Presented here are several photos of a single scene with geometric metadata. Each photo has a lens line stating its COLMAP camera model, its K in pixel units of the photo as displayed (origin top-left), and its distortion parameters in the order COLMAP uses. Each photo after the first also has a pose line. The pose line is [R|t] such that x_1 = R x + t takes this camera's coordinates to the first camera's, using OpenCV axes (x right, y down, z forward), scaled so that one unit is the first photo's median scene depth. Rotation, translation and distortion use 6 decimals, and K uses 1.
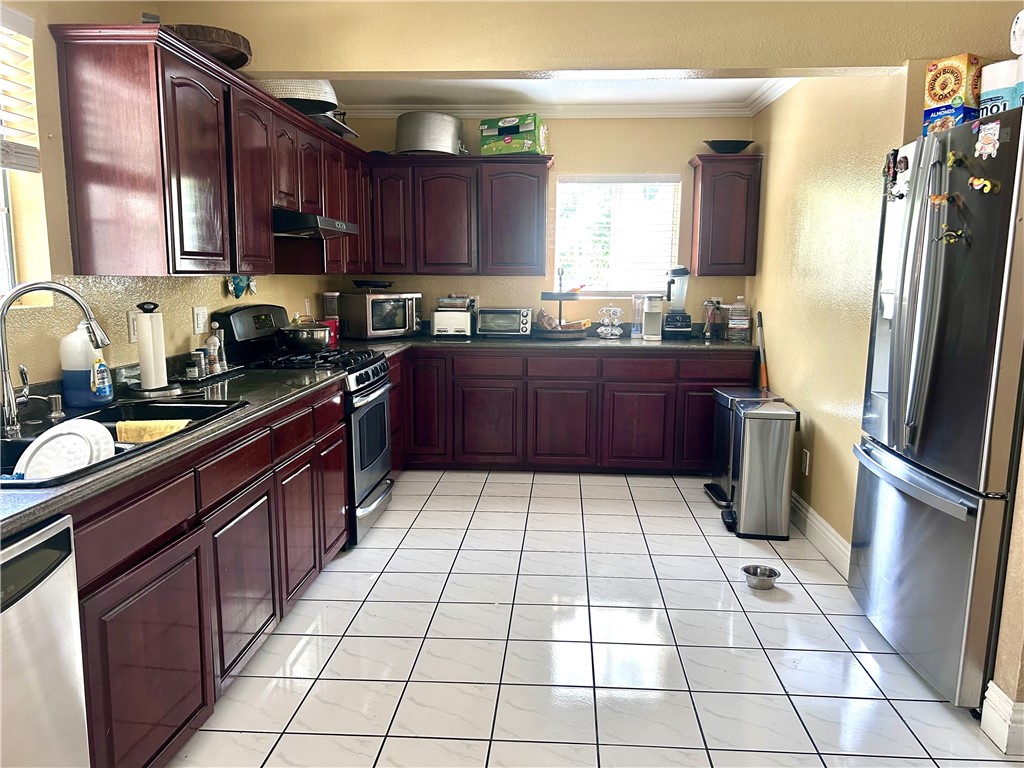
lens RADIAL K [[783.0, 0, 515.8], [0, 783.0, 391.3], [0, 0, 1]] dist [0.050070, -0.045460]
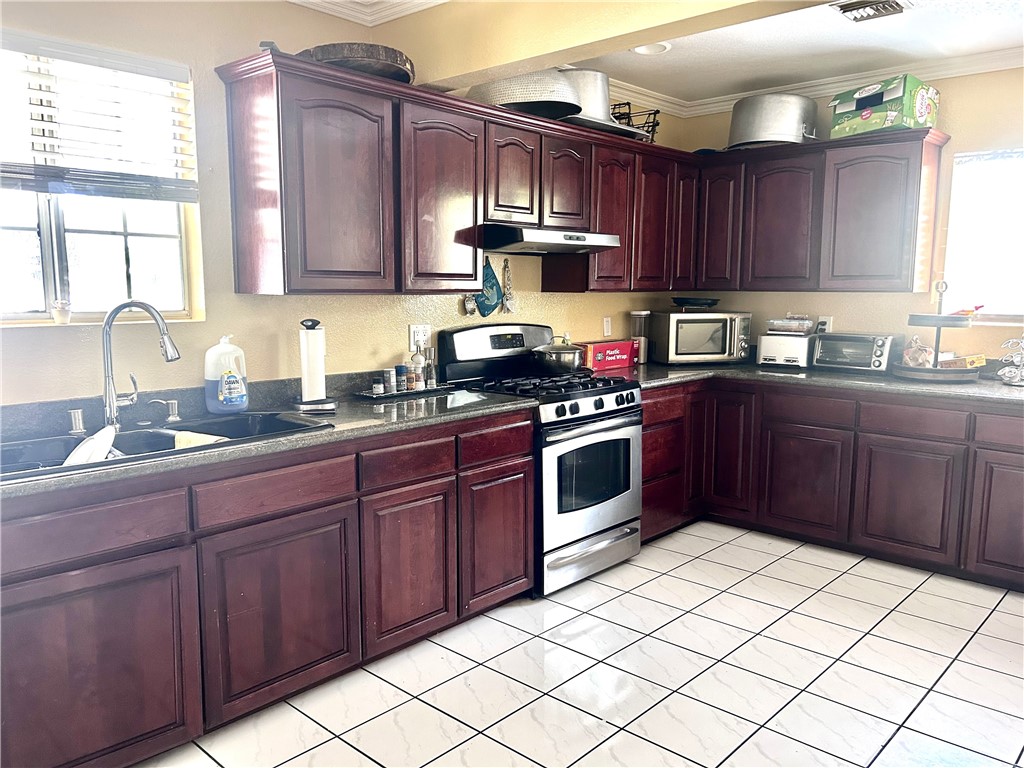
lens RADIAL K [[783.0, 0, 510.3], [0, 783.0, 386.6], [0, 0, 1]] dist [0.050070, -0.045460]
pose [[0.774872, 0.079294, -0.627125, 0.224695], [-0.093822, 0.995539, 0.009950, -0.033133], [0.625116, 0.051128, 0.778855, 0.201911]]
